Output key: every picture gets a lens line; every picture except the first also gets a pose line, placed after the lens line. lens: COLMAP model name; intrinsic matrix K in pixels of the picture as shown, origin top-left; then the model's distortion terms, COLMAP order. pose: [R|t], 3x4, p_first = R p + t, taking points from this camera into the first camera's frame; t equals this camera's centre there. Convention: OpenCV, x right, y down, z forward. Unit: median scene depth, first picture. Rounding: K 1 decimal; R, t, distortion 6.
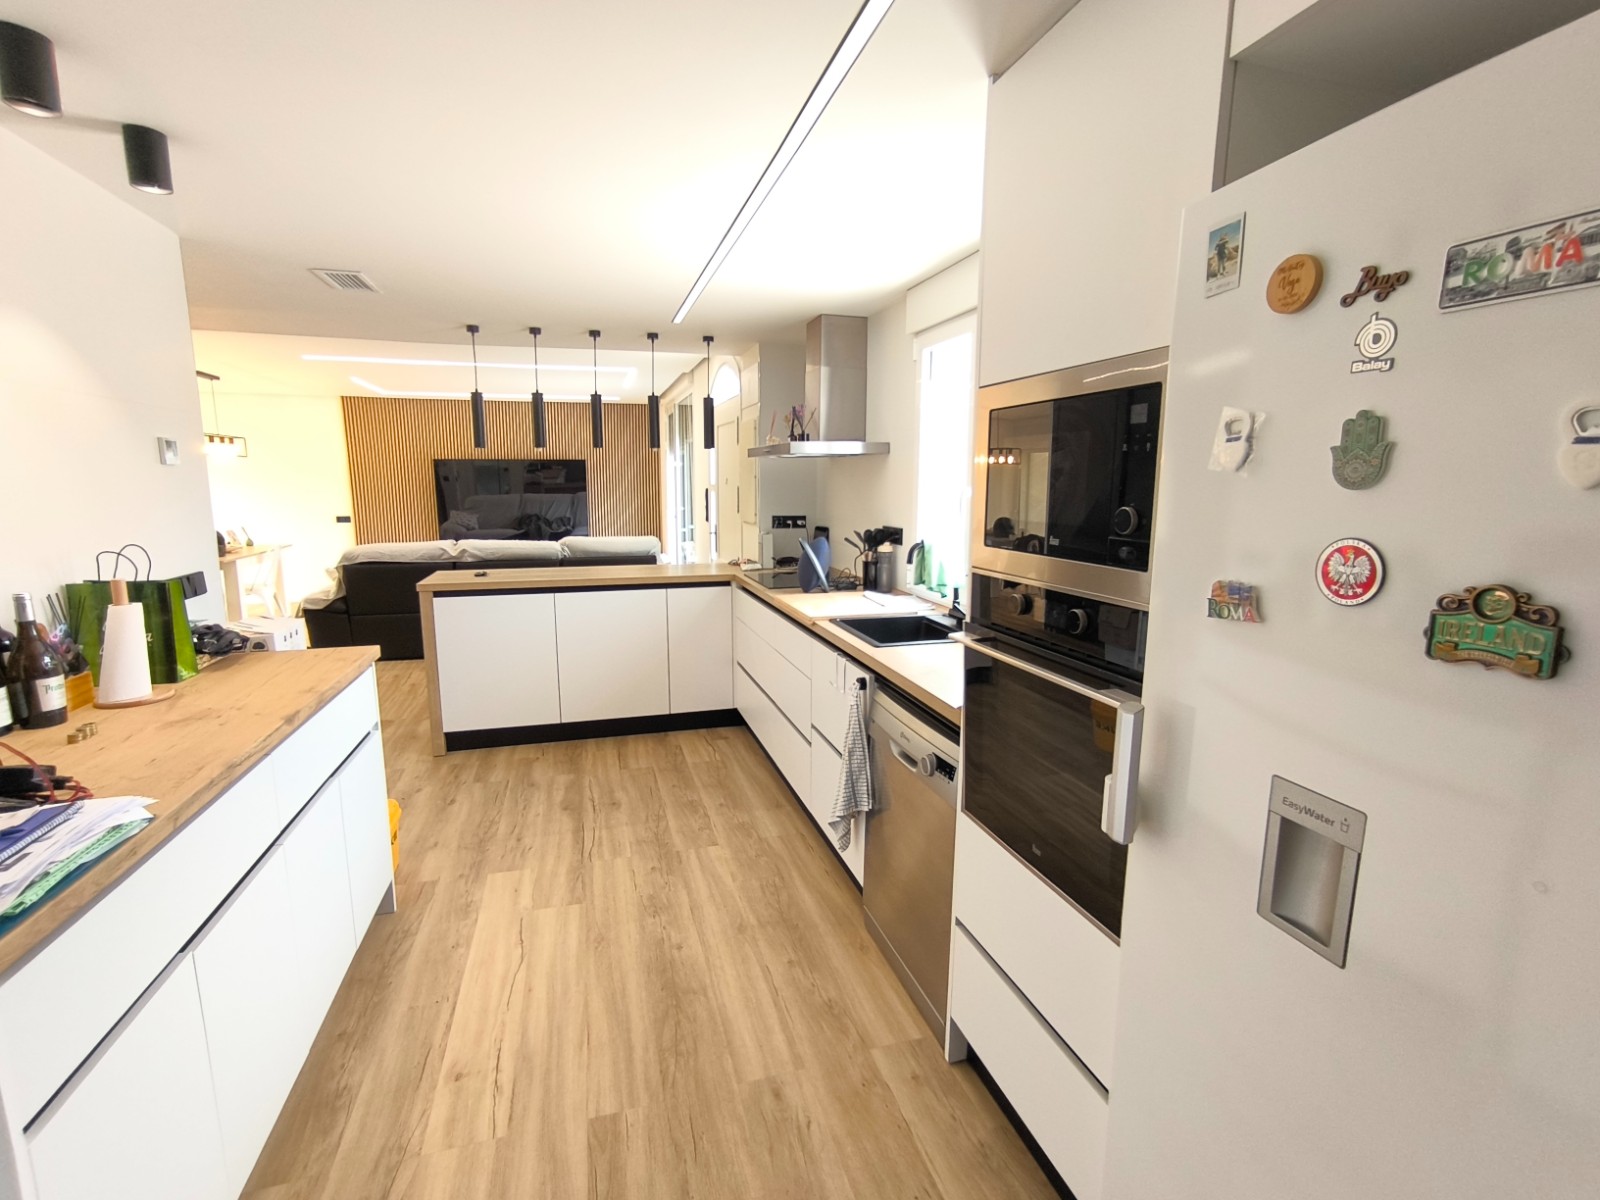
lens RADIAL K [[726.9, 0, 793.5], [0, 726.9, 602.9], [0, 0, 1]] dist [-0.025181, 0.014064]
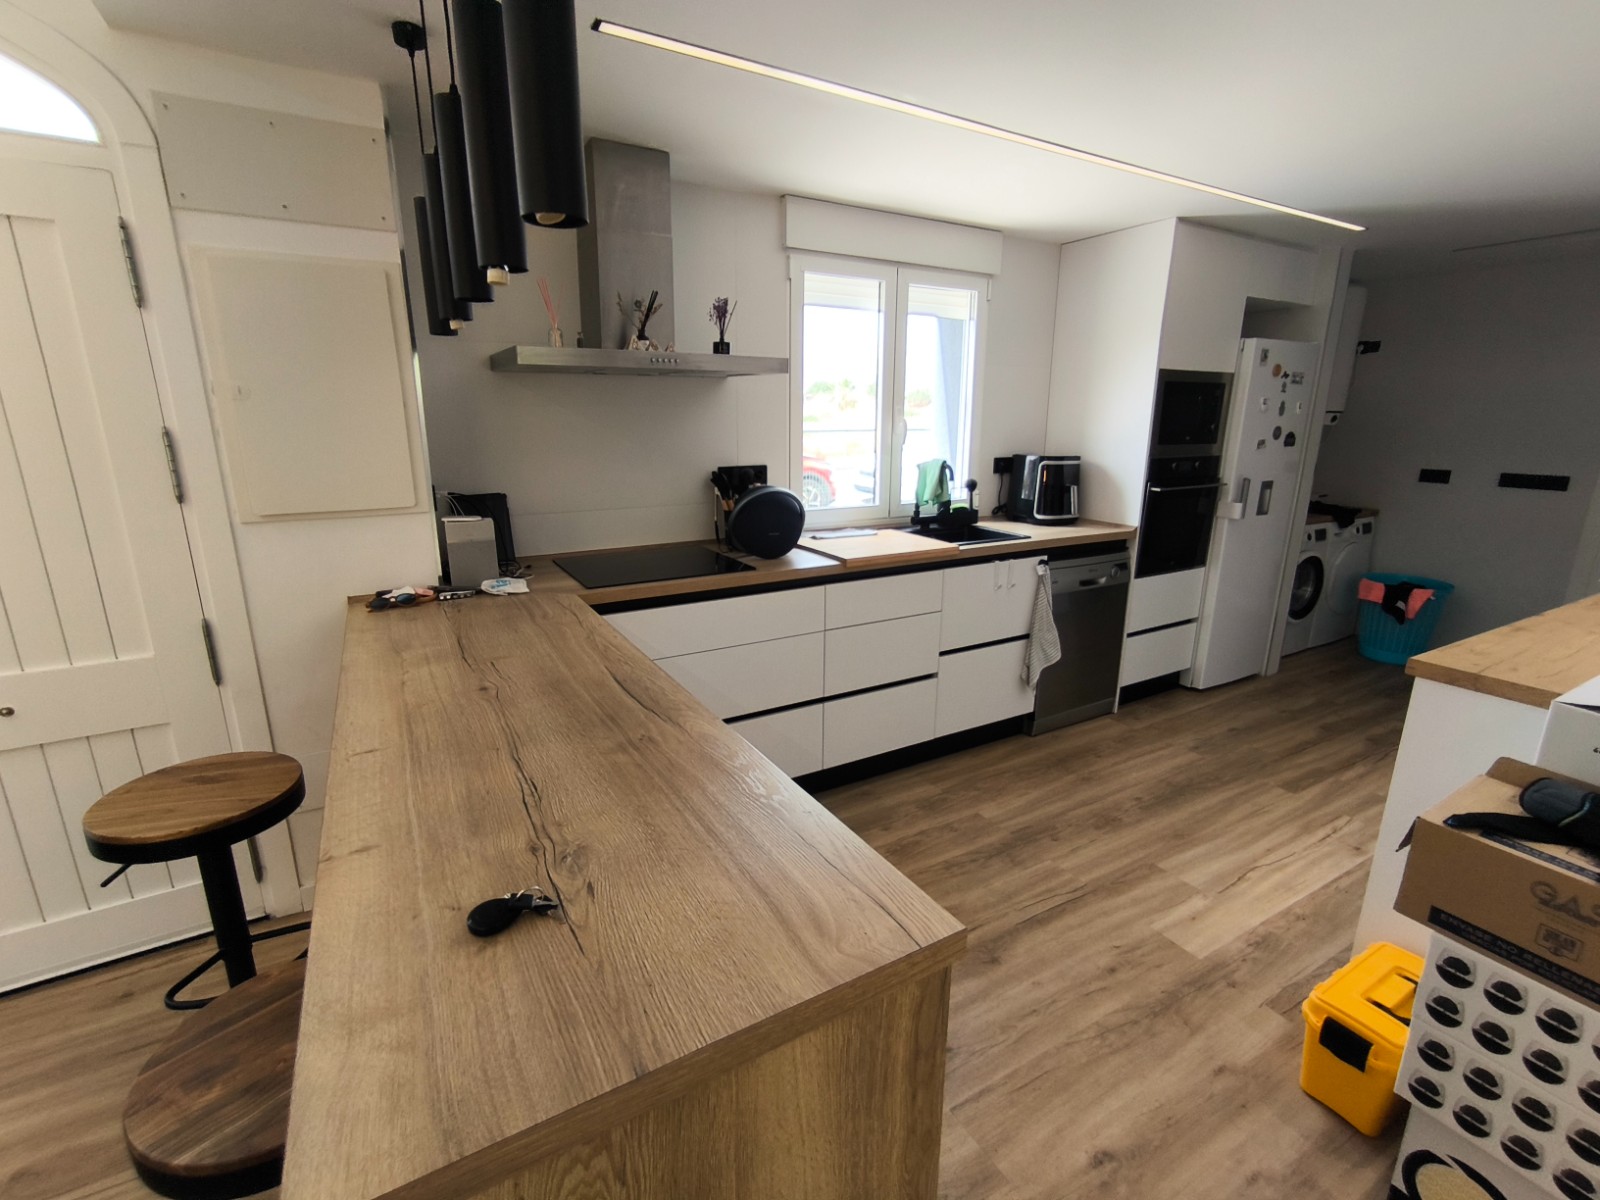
lens RADIAL K [[718.4, 0, 795.2], [0, 718.4, 605.6], [0, 0, 1]] dist [0.000761, 0.000761]
pose [[-0.234651, -0.251735, 0.938919, -0.875790], [0.159164, 0.942902, 0.292581, -0.232087], [-0.958961, 0.218096, -0.181185, 1.373784]]
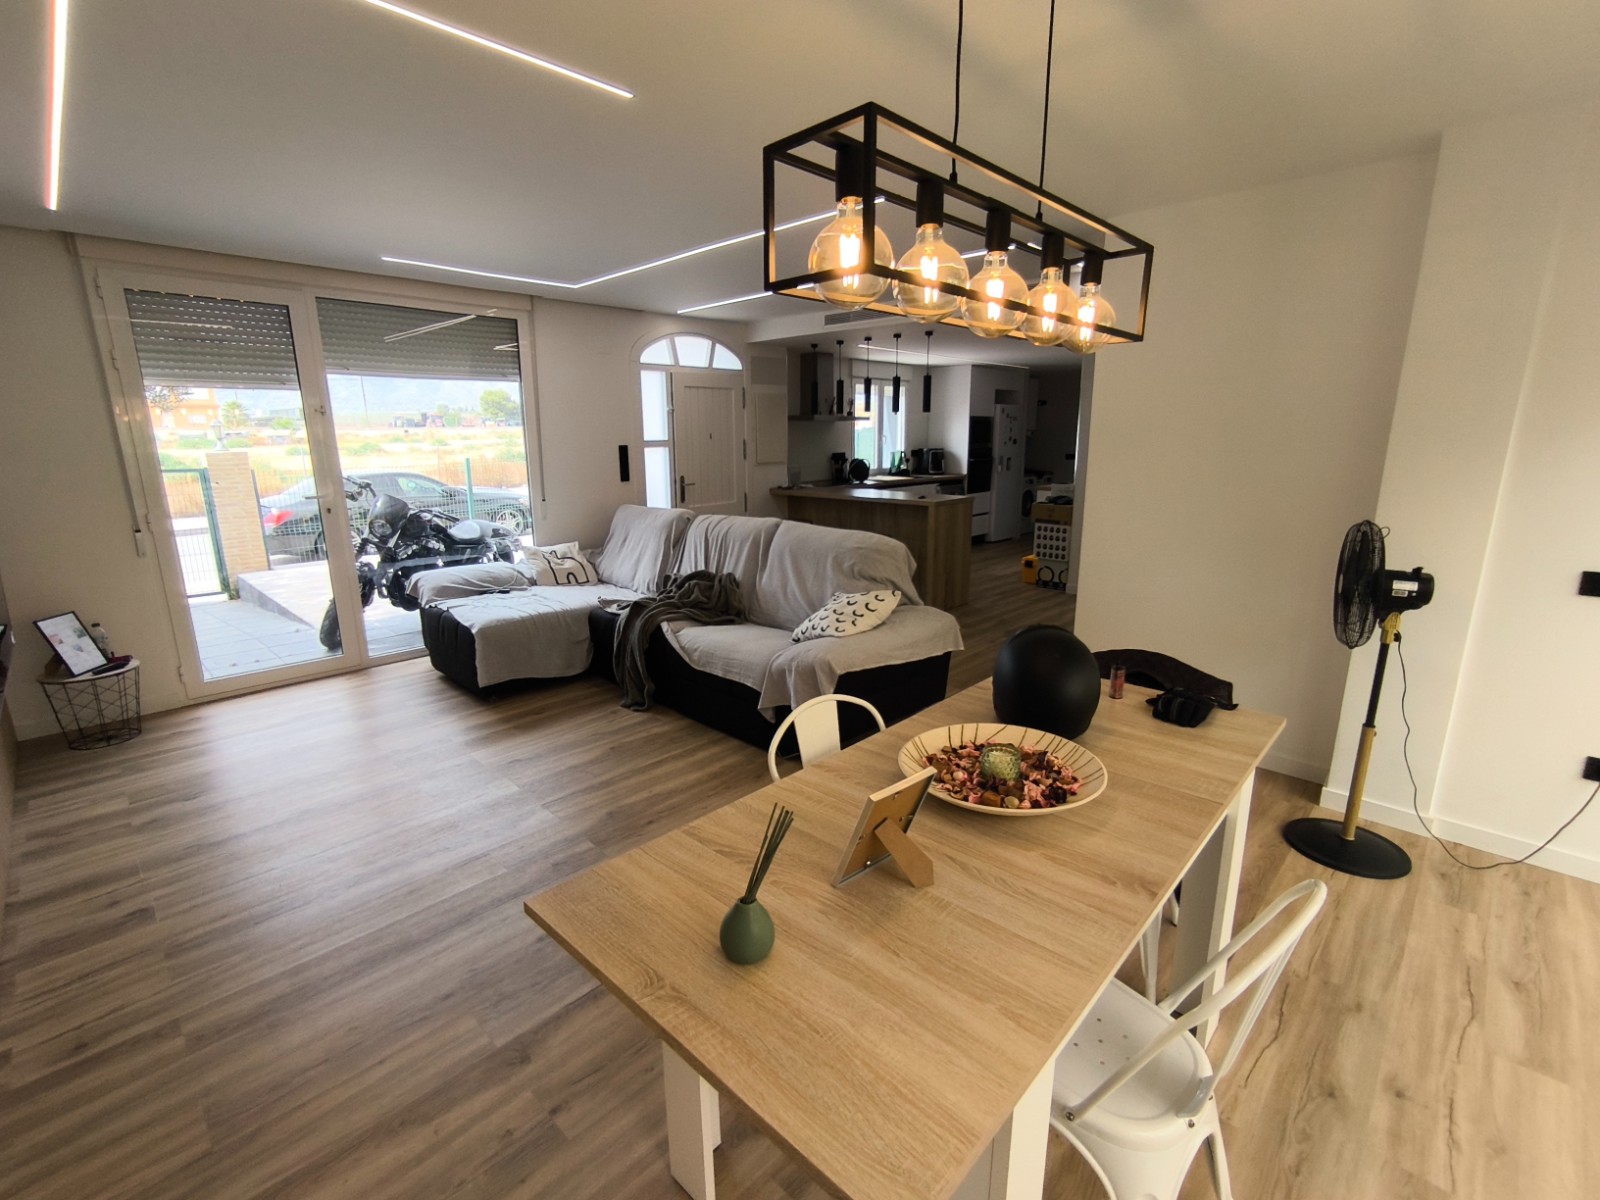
lens RADIAL K [[726.9, 0, 793.5], [0, 726.9, 602.9], [0, 0, 1]] dist [-0.025181, 0.014064]
pose [[-0.490035, -0.196914, 0.849170, -2.277741], [0.153575, 0.939412, 0.306464, -0.476091], [-0.858068, 0.280589, -0.430104, 2.743789]]
